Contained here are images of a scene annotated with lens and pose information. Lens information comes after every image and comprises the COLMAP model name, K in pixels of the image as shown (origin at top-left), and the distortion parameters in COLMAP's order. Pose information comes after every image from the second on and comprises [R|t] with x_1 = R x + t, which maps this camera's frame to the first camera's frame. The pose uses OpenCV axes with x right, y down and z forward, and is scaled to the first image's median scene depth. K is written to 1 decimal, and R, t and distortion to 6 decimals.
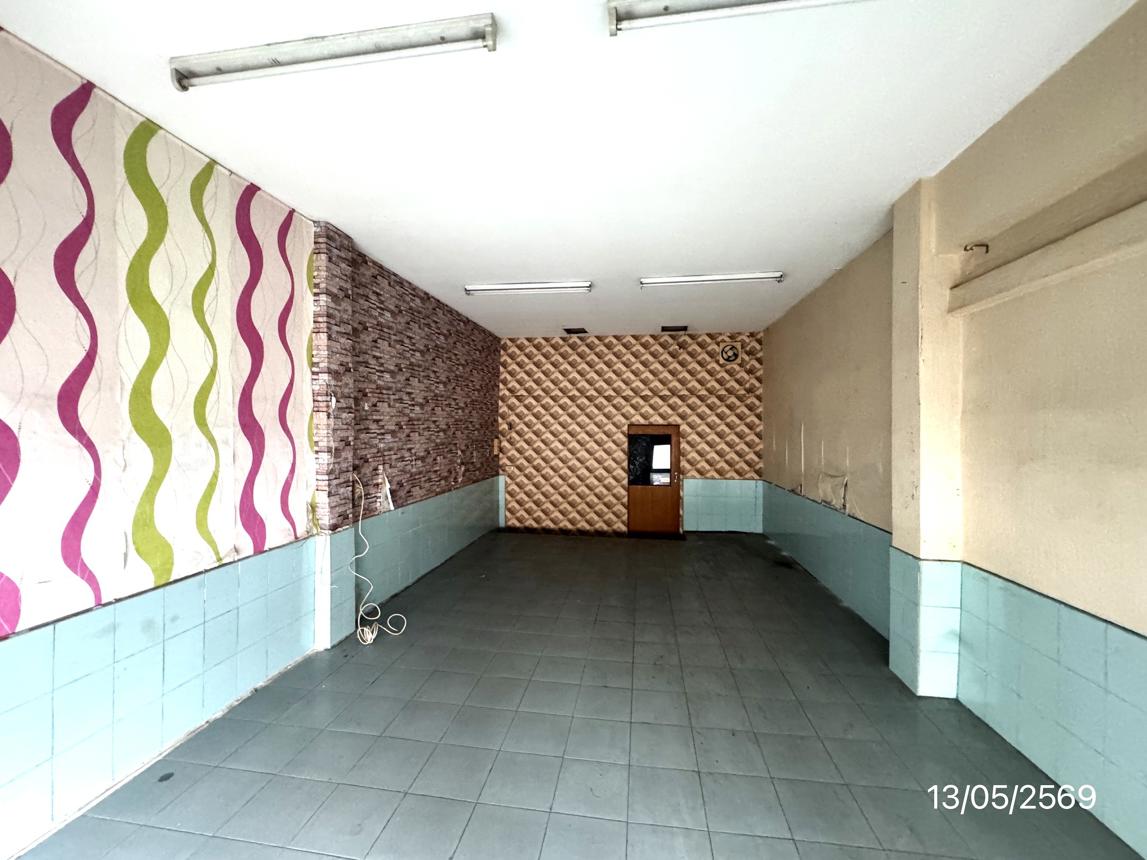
lens RADIAL K [[459.8, 0, 573.2], [0, 459.8, 427.9], [0, 0, 1]] dist [0.002286, 0.000066]
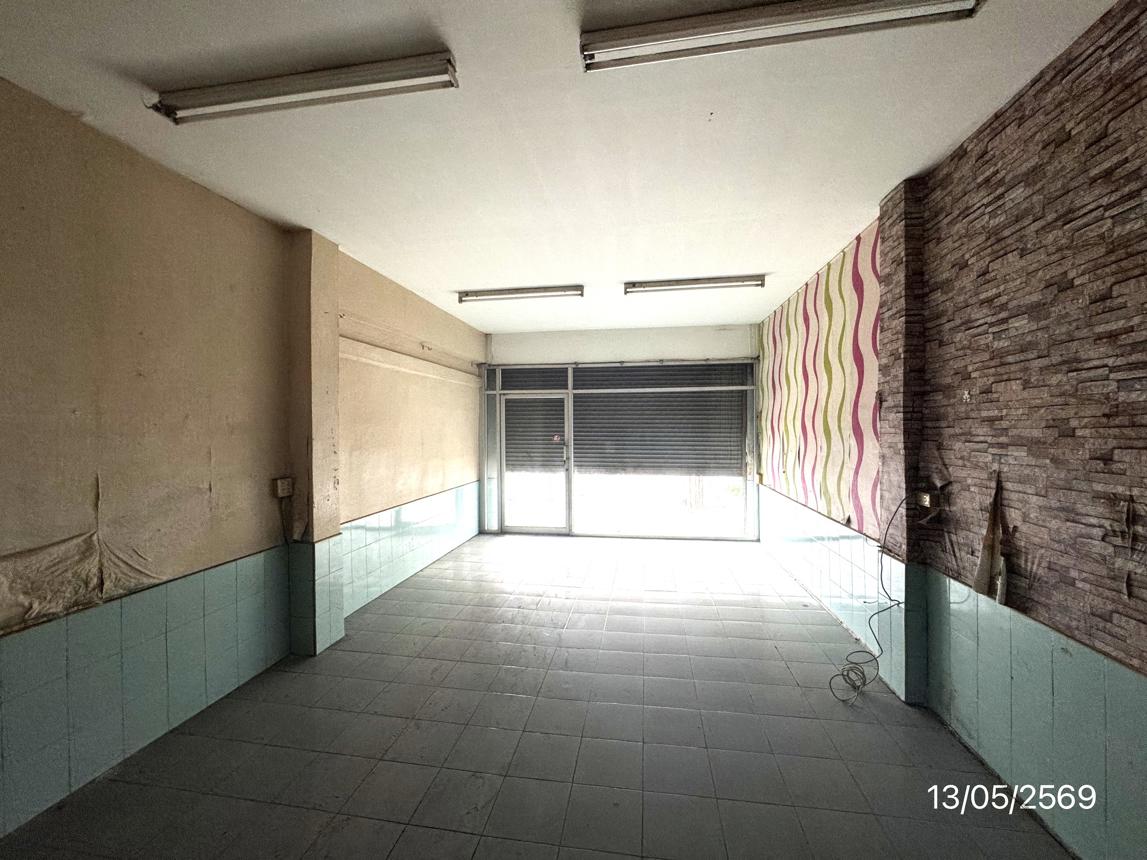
lens RADIAL K [[459.8, 0, 573.4], [0, 459.8, 428.6], [0, 0, 1]] dist [0.002286, 0.000066]
pose [[-0.999921, 0.005139, 0.011491, 0.046960], [0.005169, 0.999983, 0.002612, -0.009004], [-0.011478, 0.002671, -0.999931, 1.536161]]
